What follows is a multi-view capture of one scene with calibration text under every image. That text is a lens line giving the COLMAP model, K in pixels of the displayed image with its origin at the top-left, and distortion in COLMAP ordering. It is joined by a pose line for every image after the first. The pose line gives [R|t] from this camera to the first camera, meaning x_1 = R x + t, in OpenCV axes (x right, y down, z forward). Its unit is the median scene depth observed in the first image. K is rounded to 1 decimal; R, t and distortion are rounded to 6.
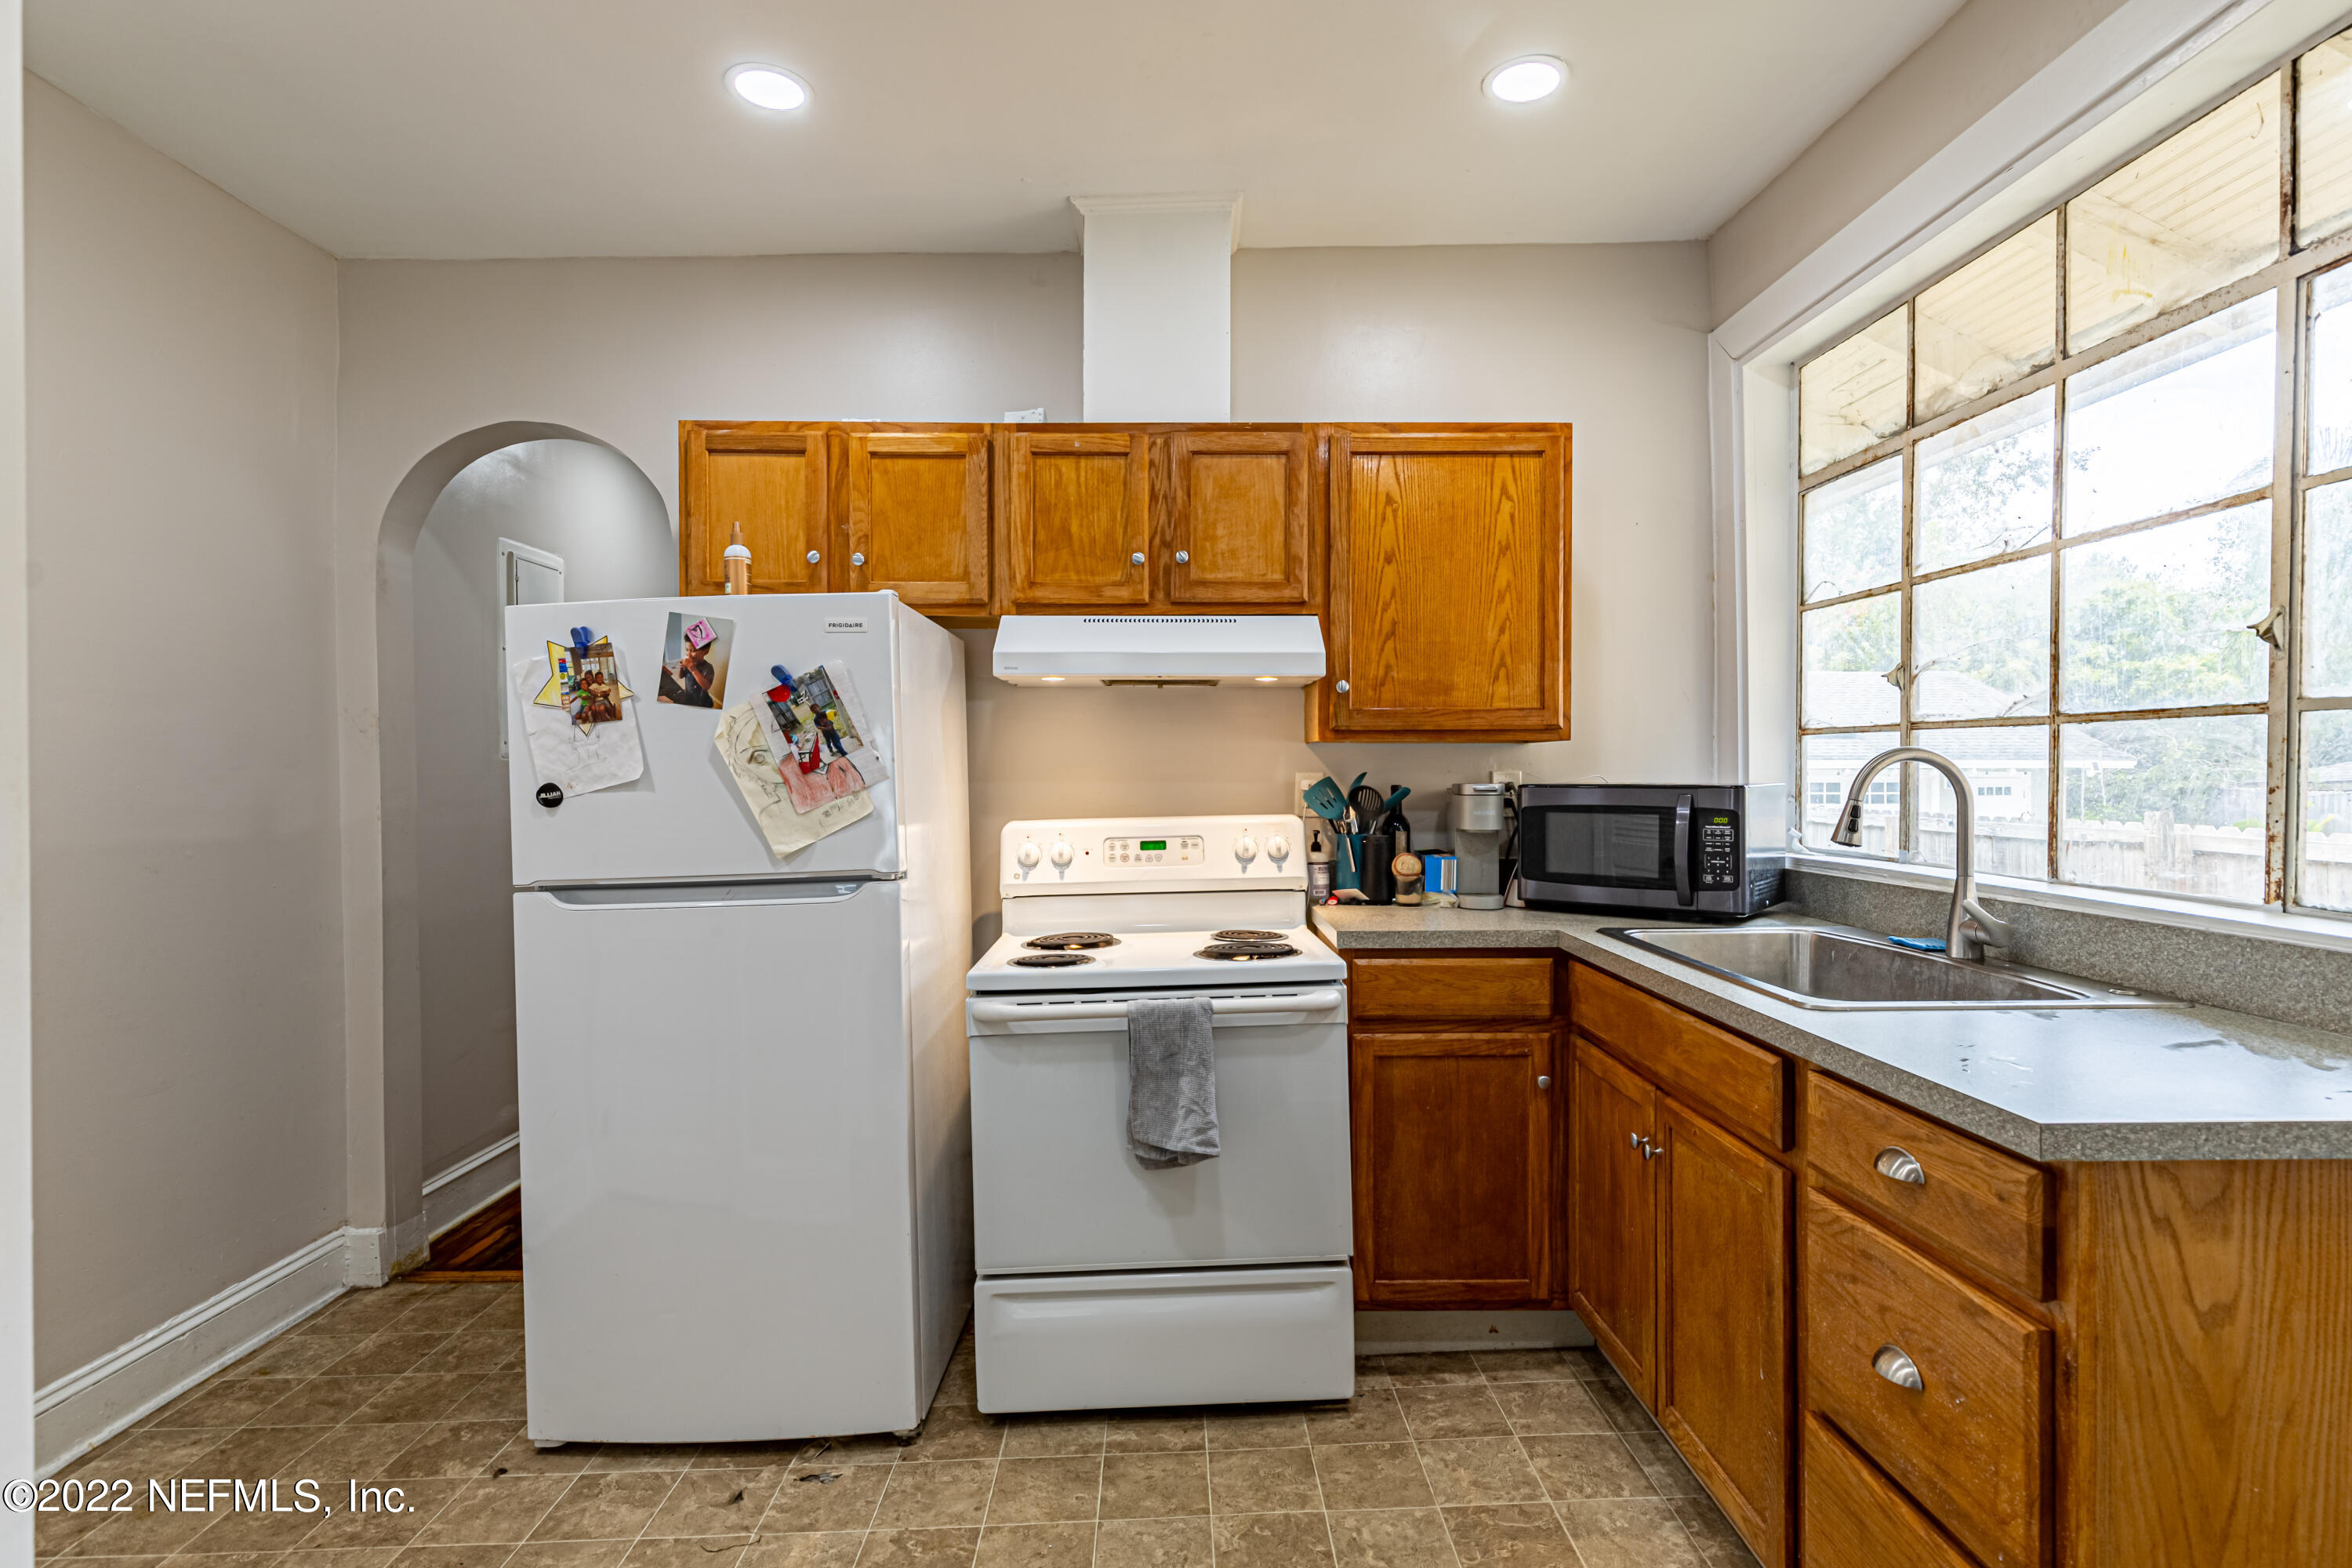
lens RADIAL K [[1149.3, 0, 1186.2], [0, 1149.3, 778.3], [0, 0, 1]] dist [0.001970, -0.000246]
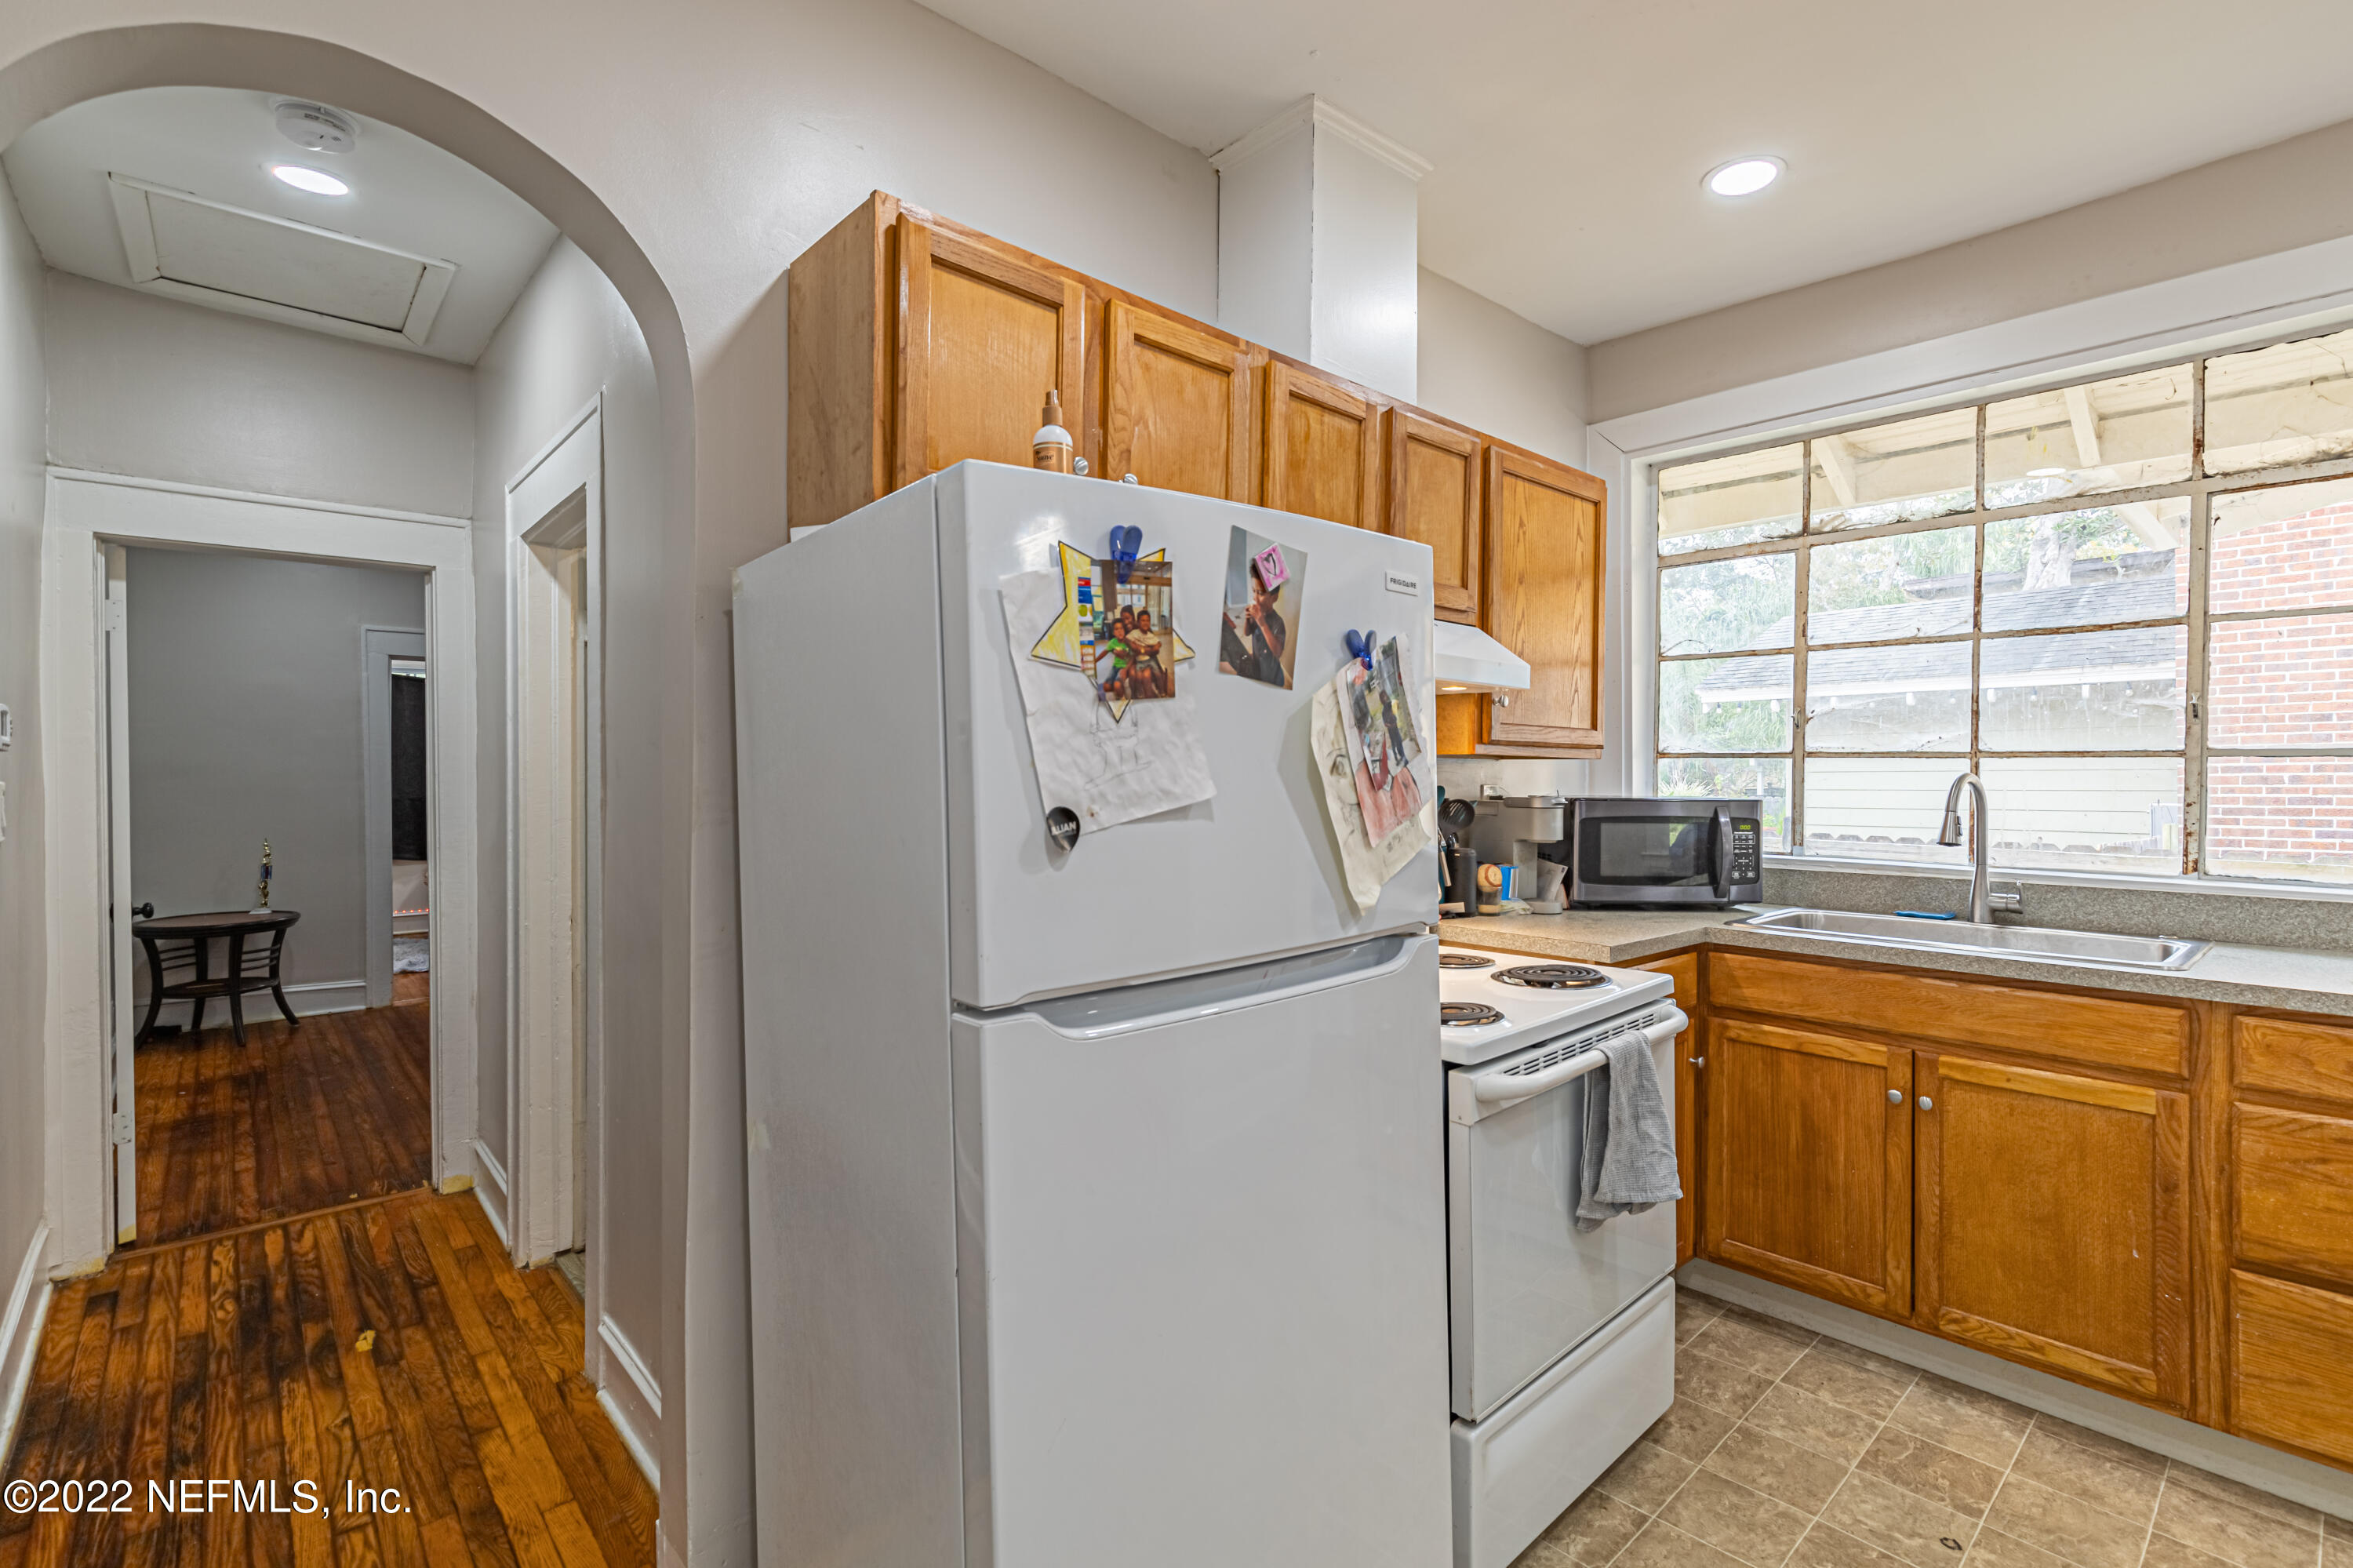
lens RADIAL K [[1070.0, 0, 1174.5], [0, 1070.0, 777.9], [0, 0, 1]] dist [0.004315, -0.000627]
pose [[0.755900, 0.008417, 0.654632, -0.838838], [-0.006315, 0.999965, -0.005565, -0.007034], [-0.654656, 0.000073, 0.755927, 0.588272]]
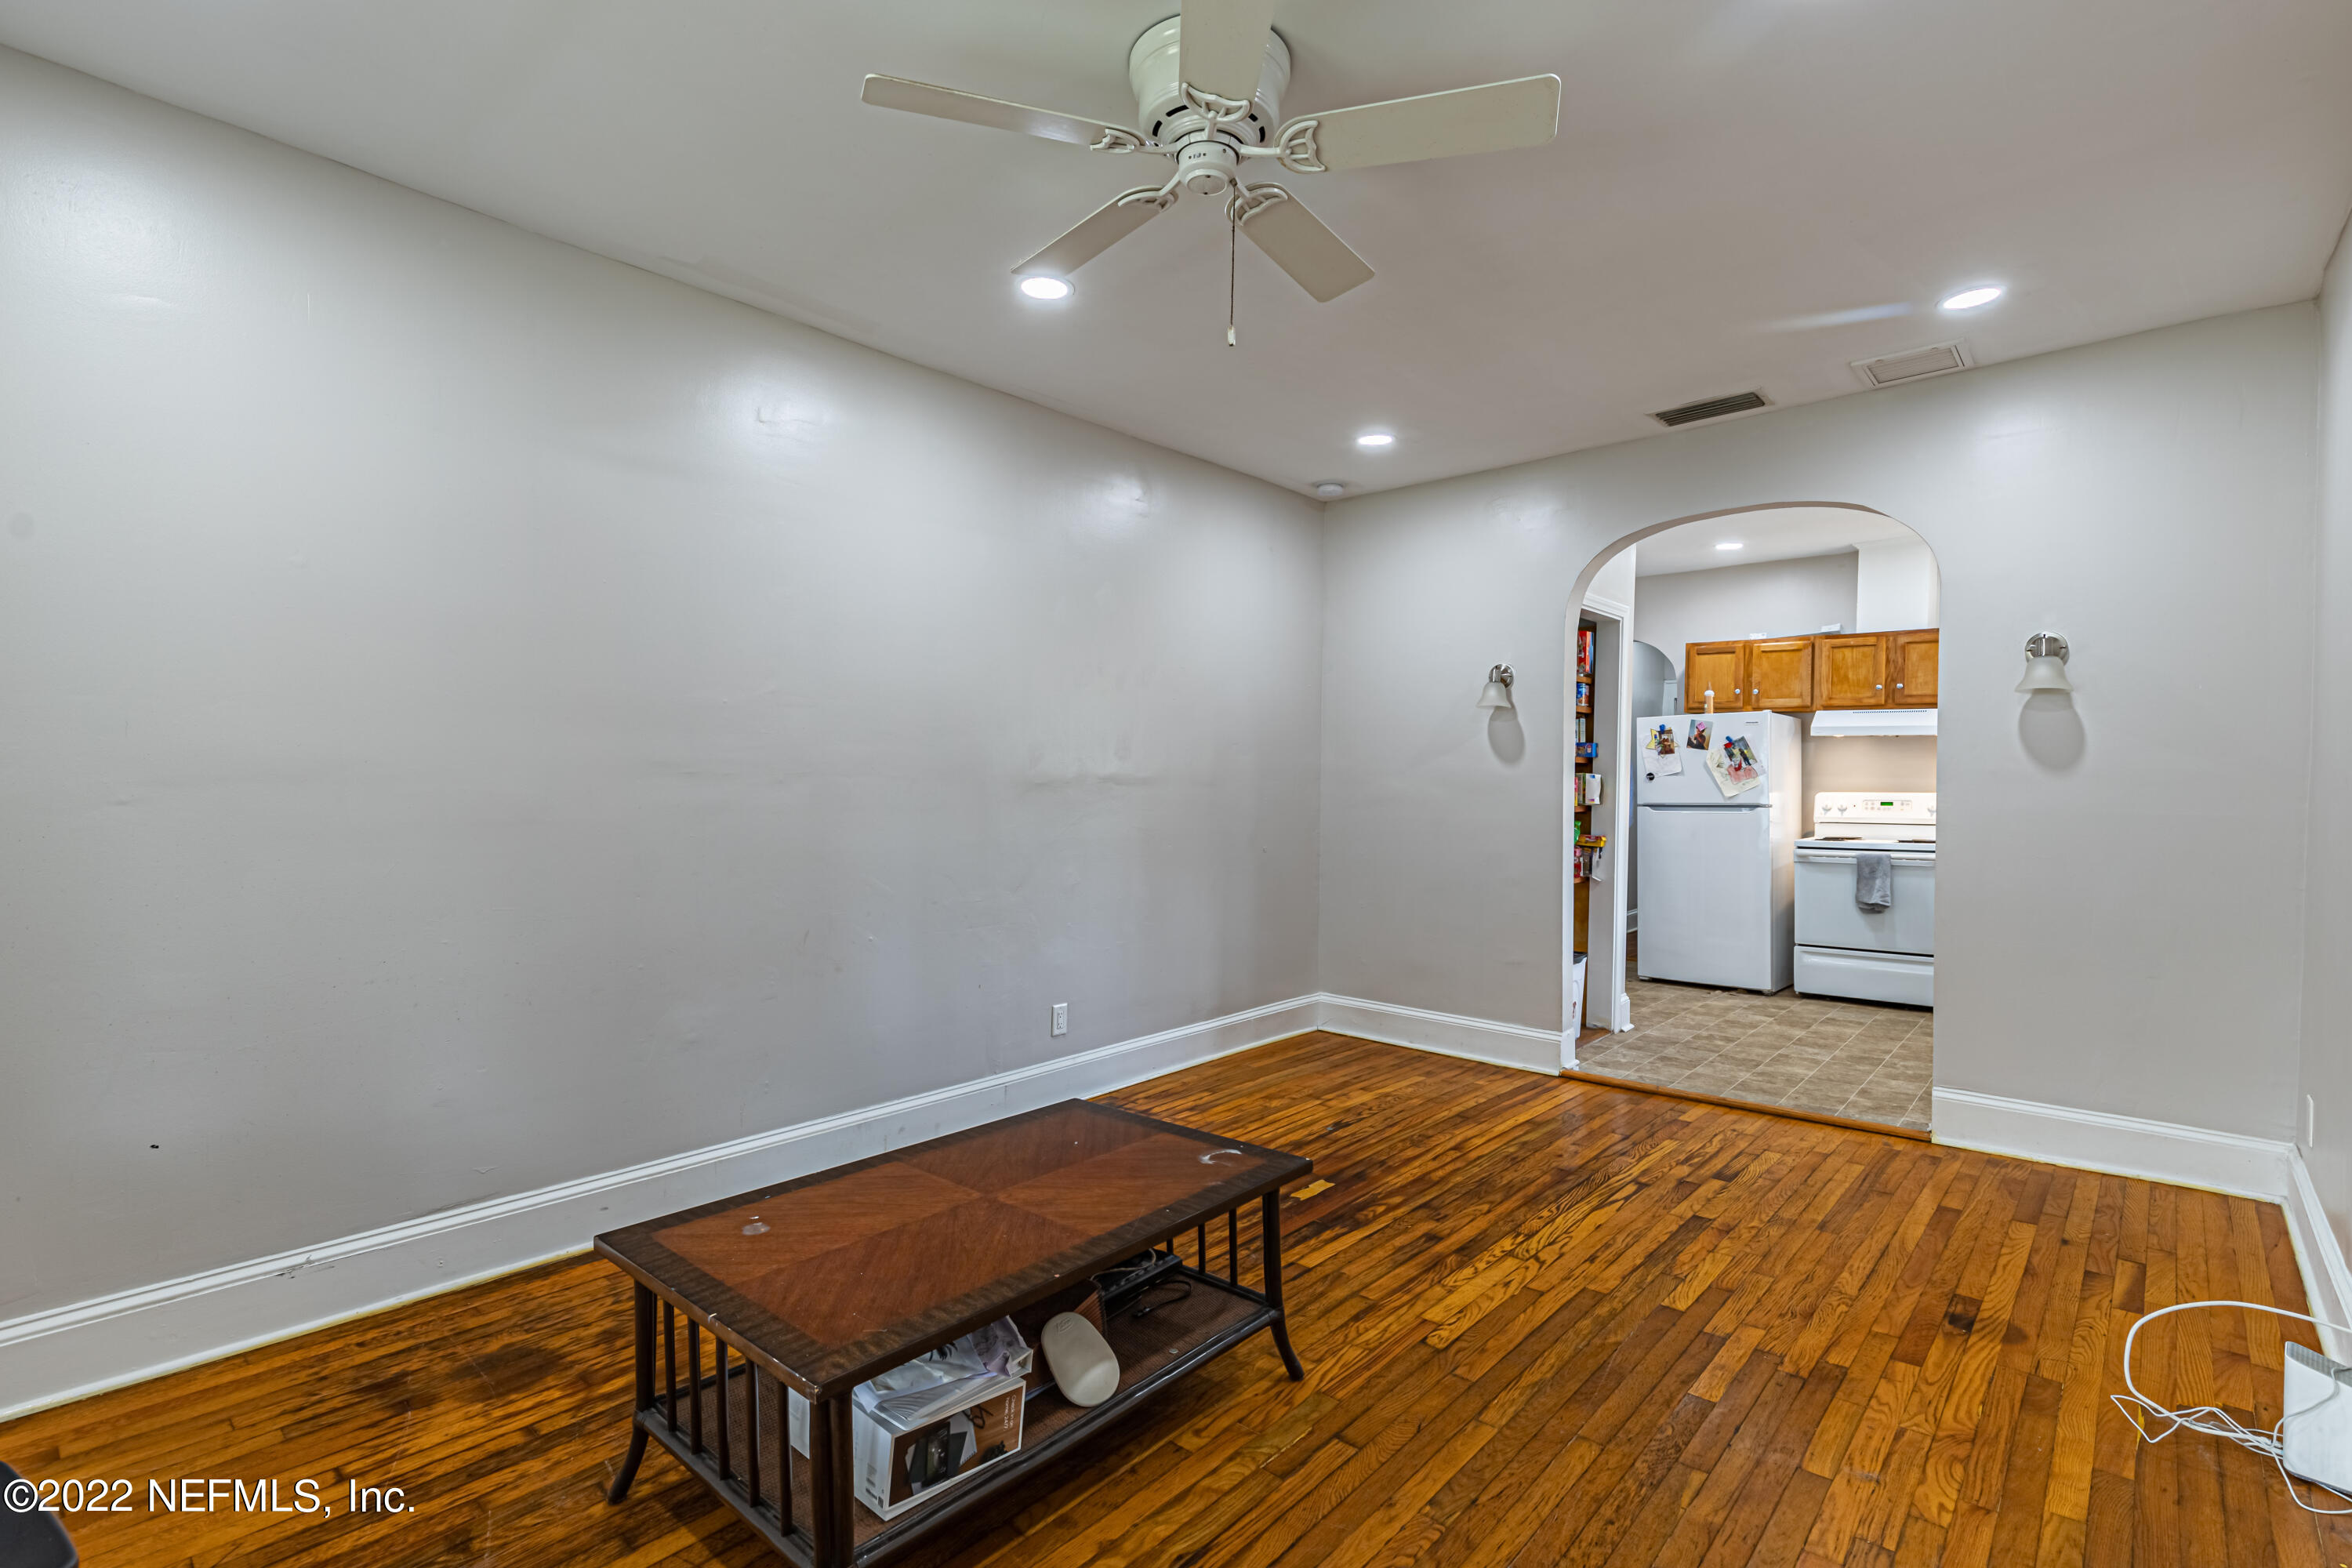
lens RADIAL K [[1069.5, 0, 1182.6], [0, 1069.5, 790.4], [0, 0, 1]] dist [0.004315, -0.000627]
pose [[0.733688, 0.024688, -0.679038, 0.527165], [-0.020560, 0.999689, 0.014132, 0.037750], [0.679176, 0.003593, 0.733967, -2.104012]]
